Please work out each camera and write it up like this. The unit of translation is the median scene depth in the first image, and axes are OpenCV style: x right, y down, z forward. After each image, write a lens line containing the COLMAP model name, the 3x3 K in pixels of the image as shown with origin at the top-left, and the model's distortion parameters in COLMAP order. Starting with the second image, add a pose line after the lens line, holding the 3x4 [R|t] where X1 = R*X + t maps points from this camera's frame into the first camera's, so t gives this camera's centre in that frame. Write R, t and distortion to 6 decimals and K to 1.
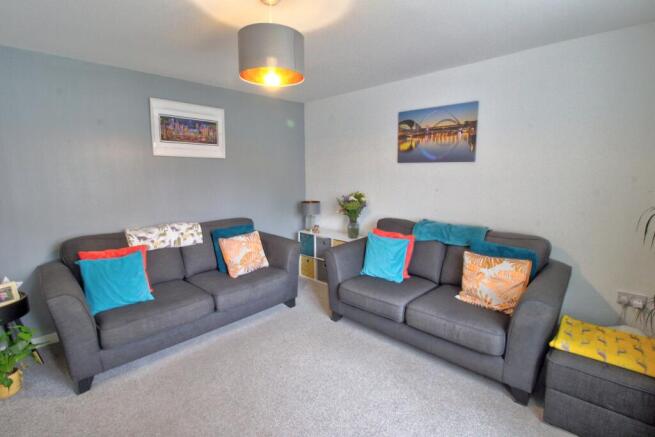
lens RADIAL K [[304.7, 0, 327.1], [0, 304.7, 214.0], [0, 0, 1]] dist [0.000411, -0.012467]
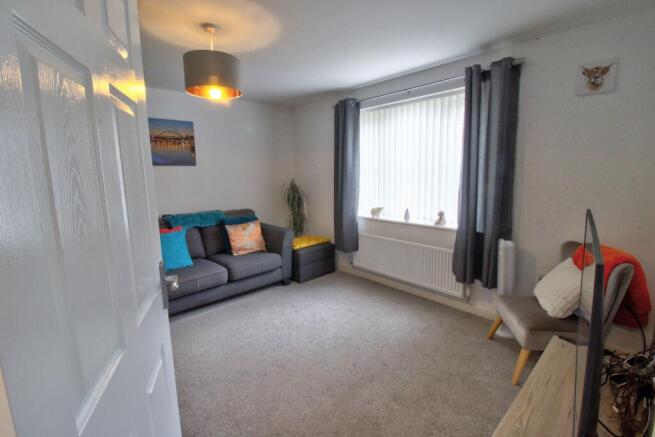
lens RADIAL K [[304.7, 0, 327.1], [0, 304.7, 214.0], [0, 0, 1]] dist [0.000411, -0.012467]
pose [[0.070815, -0.139059, 0.987749, -0.863110], [0.154300, 0.979843, 0.126883, -0.041455], [-0.985483, 0.143424, 0.090844, 0.322938]]
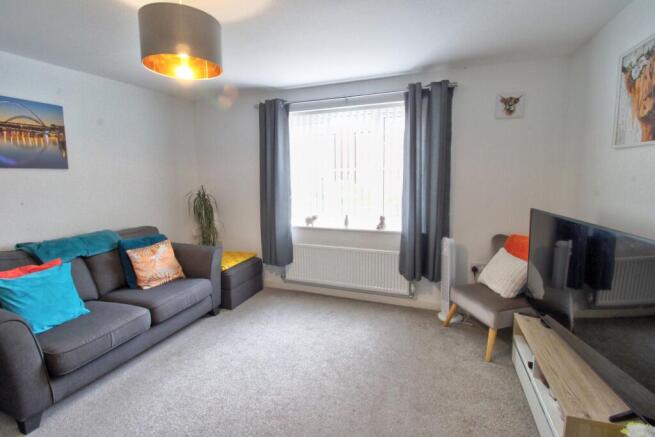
lens RADIAL K [[304.7, 0, 327.1], [0, 304.7, 214.0], [0, 0, 1]] dist [0.000411, -0.012467]
pose [[-0.393546, -0.108903, 0.912832, -0.720972], [0.137571, 0.974801, 0.175606, -0.088694], [-0.908953, 0.194688, -0.368647, 0.638132]]
